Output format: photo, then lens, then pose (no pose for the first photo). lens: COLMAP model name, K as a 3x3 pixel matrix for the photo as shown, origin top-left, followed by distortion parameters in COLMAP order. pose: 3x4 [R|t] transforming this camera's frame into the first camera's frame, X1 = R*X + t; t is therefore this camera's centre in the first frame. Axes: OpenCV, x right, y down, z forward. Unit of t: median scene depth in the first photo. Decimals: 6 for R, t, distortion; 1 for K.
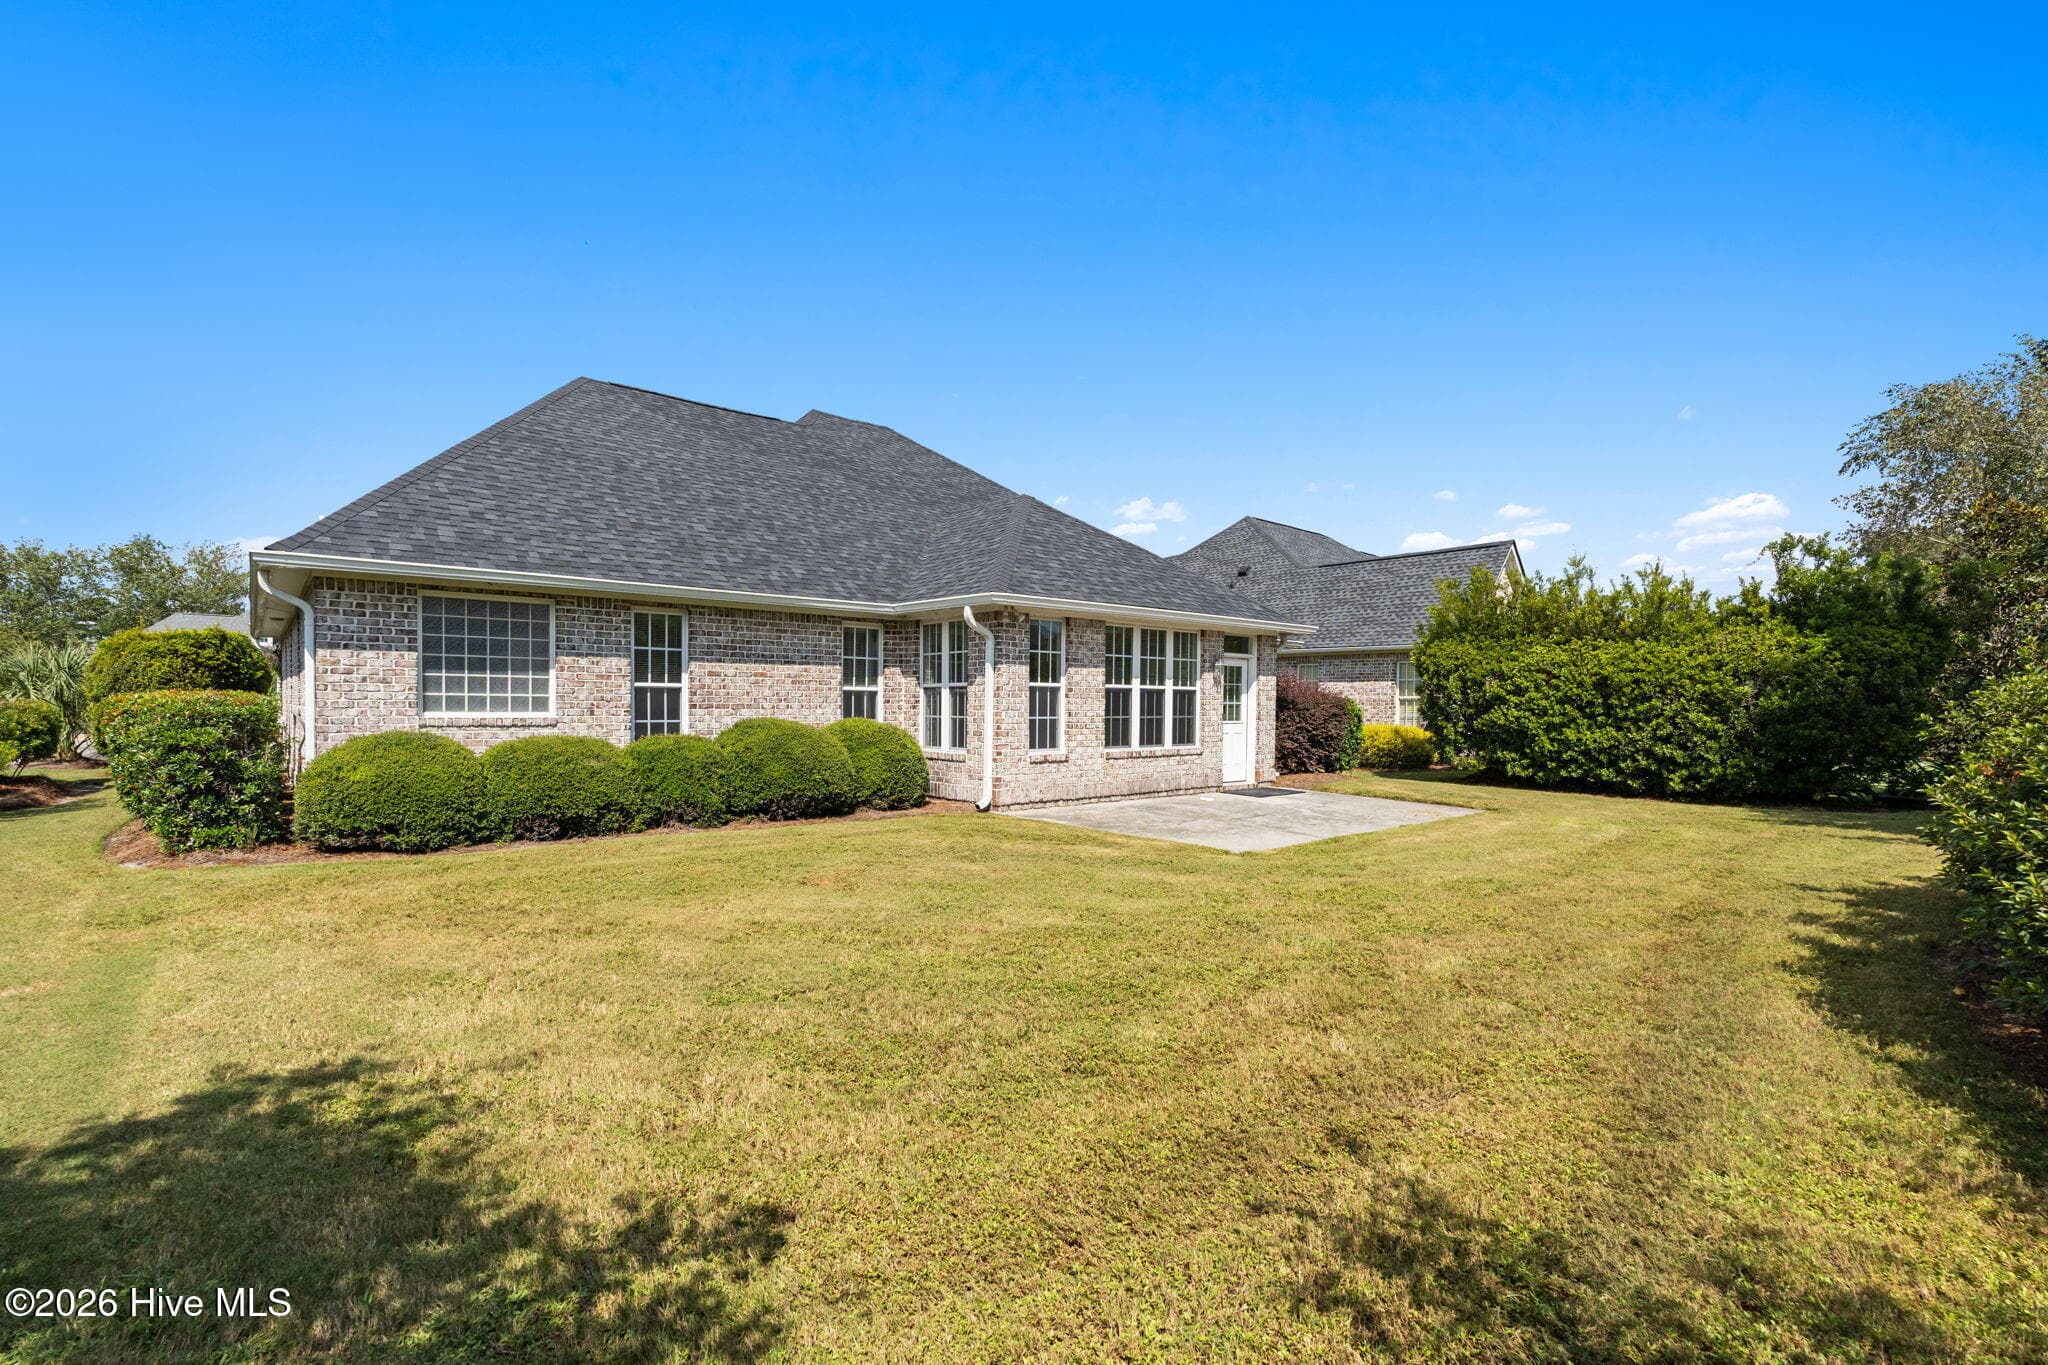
lens RADIAL K [[929.1, 0, 1023.5], [0, 929.1, 705.2], [0, 0, 1]] dist [-0.001271, 0.000128]
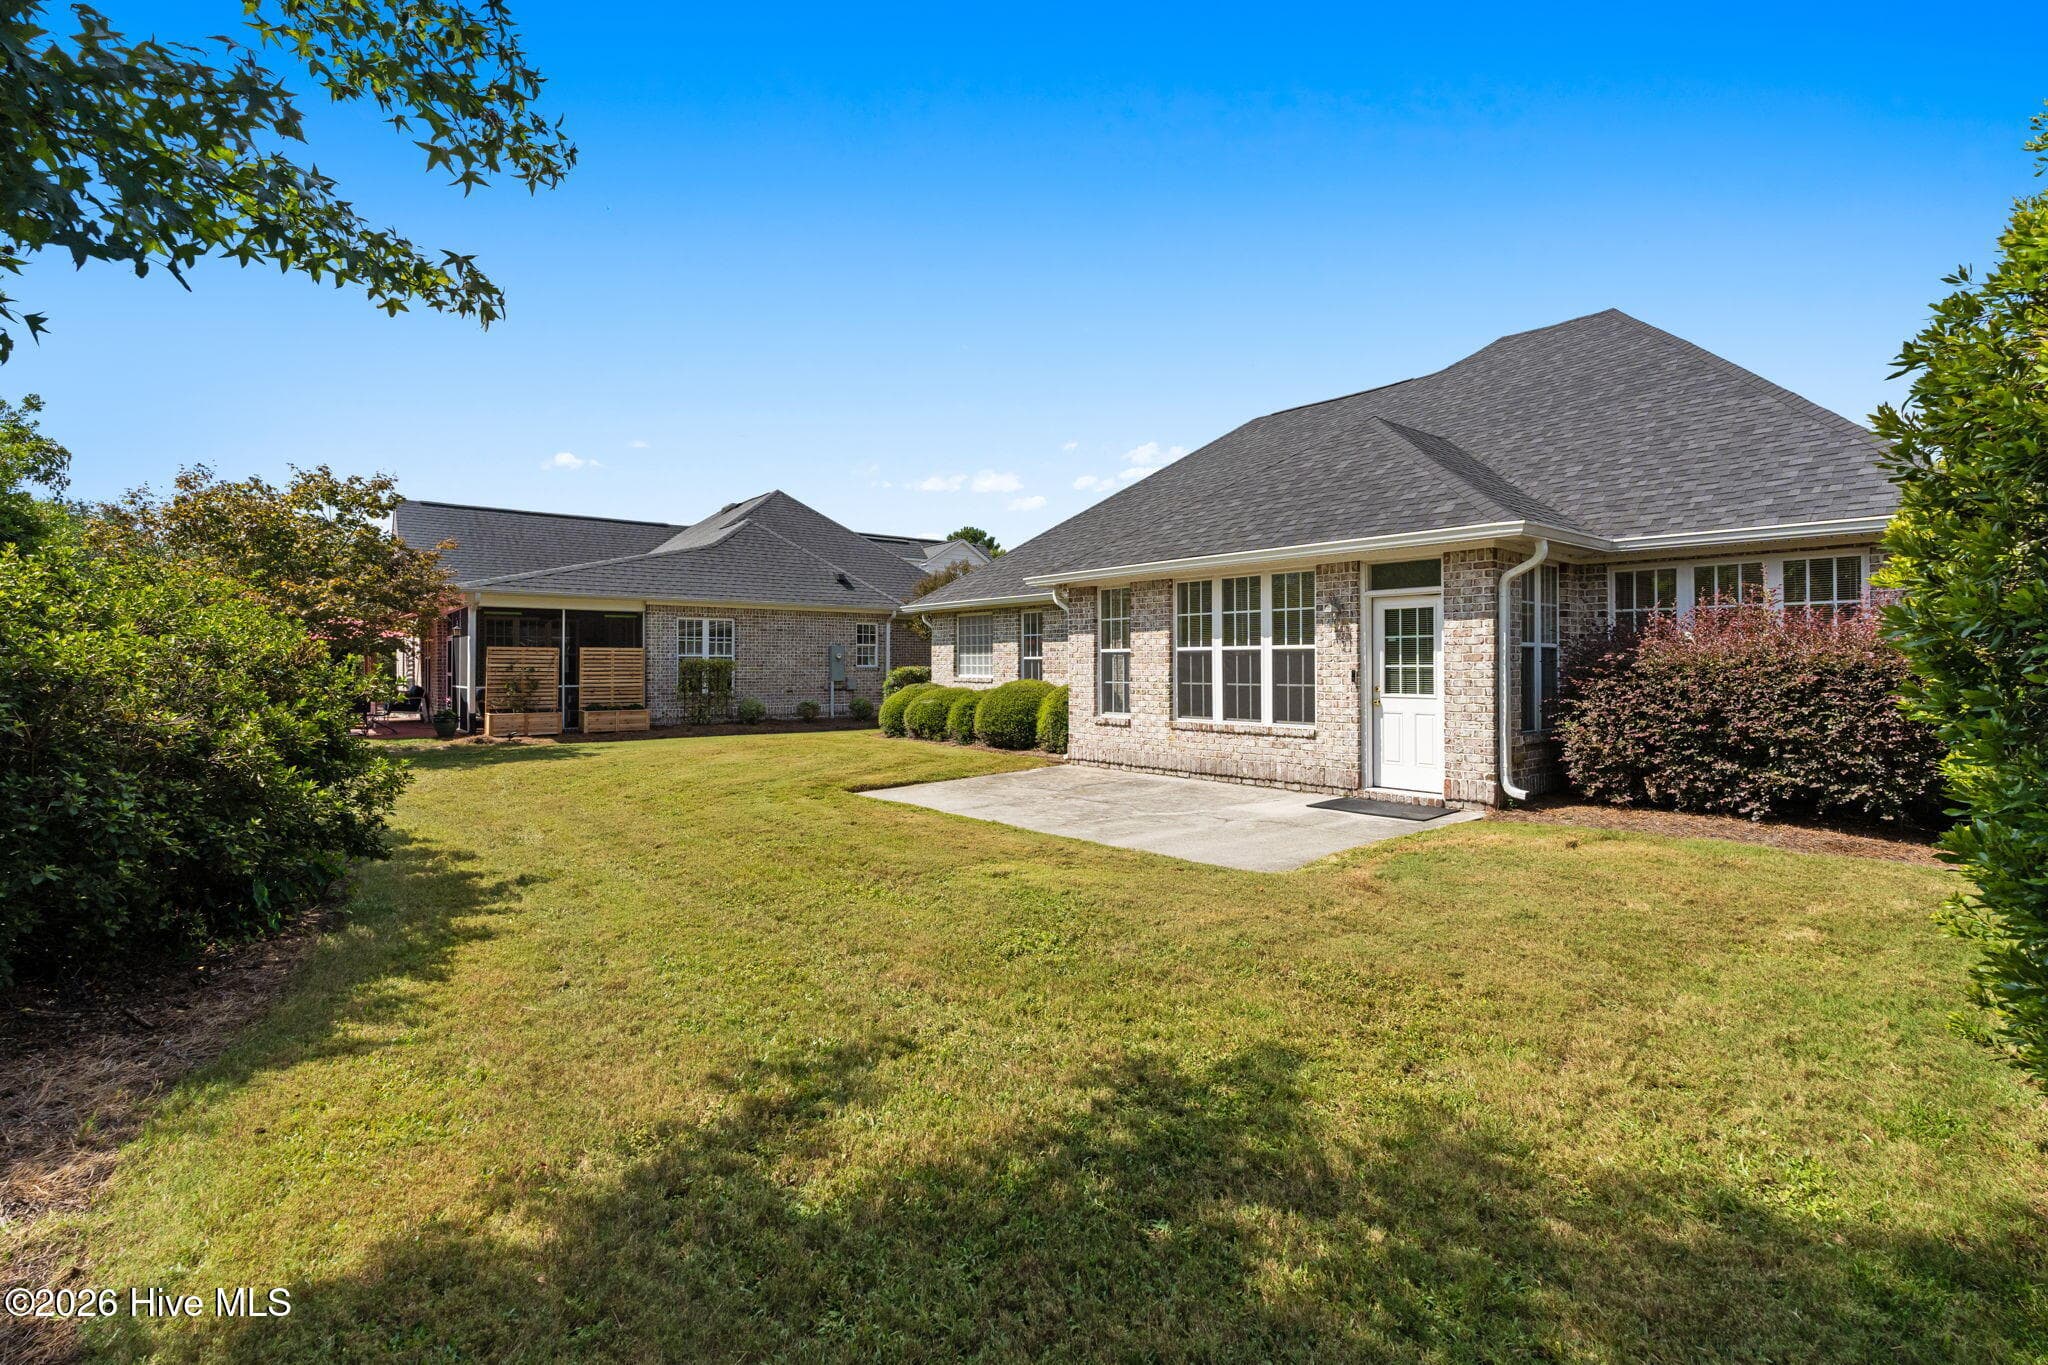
lens RADIAL K [[908.4, 0, 1025.4], [0, 908.4, 673.2], [0, 0, 1]] dist [-0.001741, -0.000178]
pose [[-0.009018, 0.001174, -0.999959, 0.994762], [0.001013, 0.999999, 0.001165, 0.001770], [0.999959, -0.001003, -0.009019, 0.870321]]
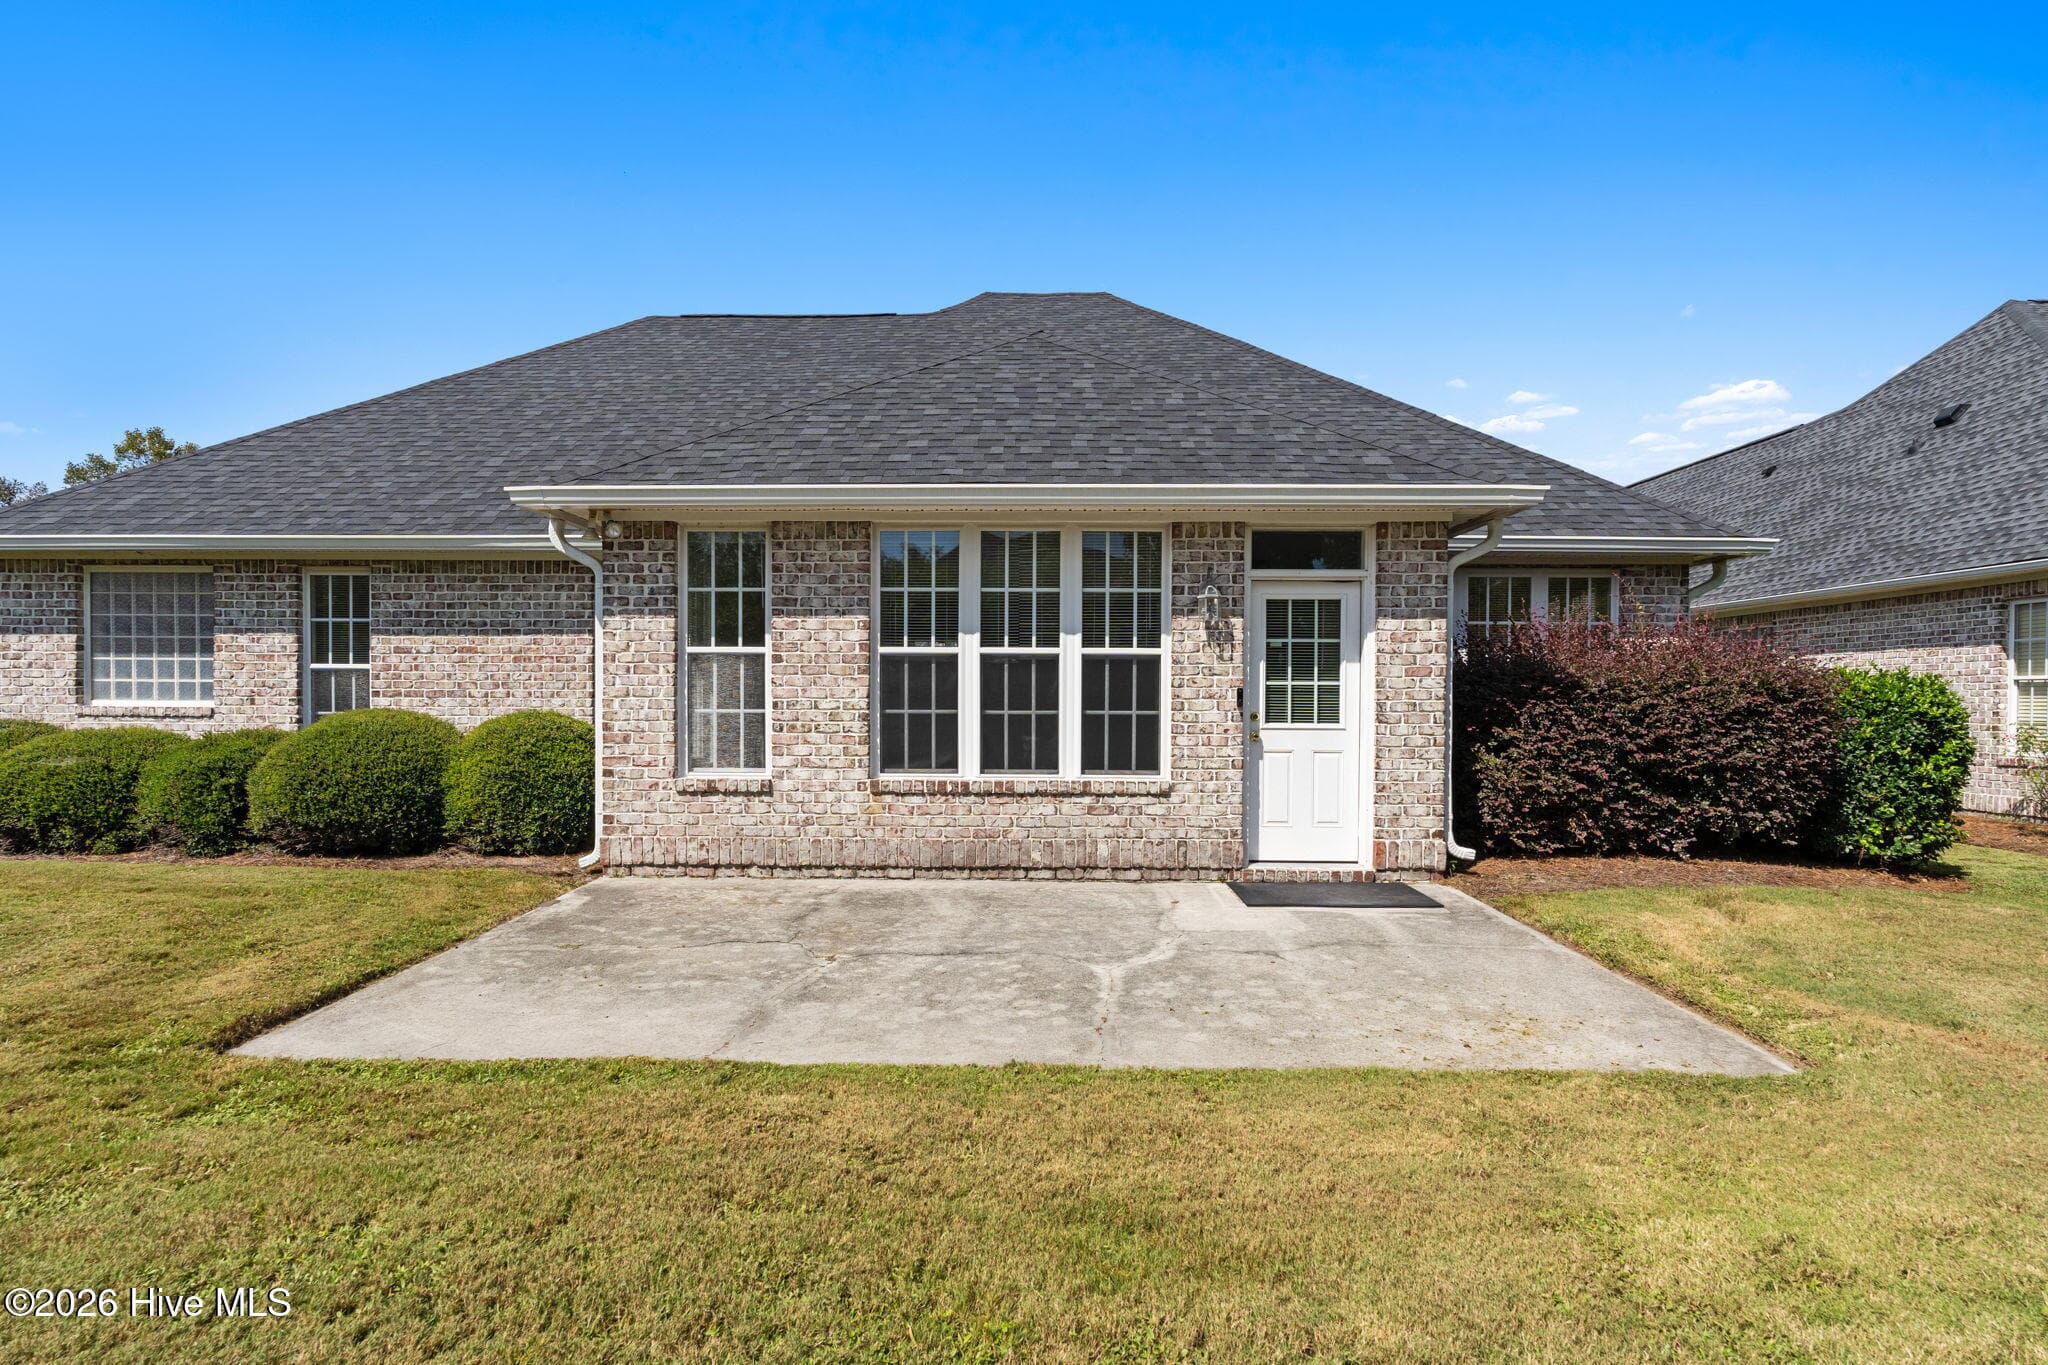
lens RADIAL K [[1046.3, 0, 1004.7], [0, 1046.3, 728.6], [0, 0, 1]] dist [-0.000714, -0.000291]
pose [[0.741400, 0.013294, -0.670932, 0.530446], [-0.000695, 0.999818, 0.019042, 0.011574], [0.671063, -0.013652, 0.741274, 0.628790]]
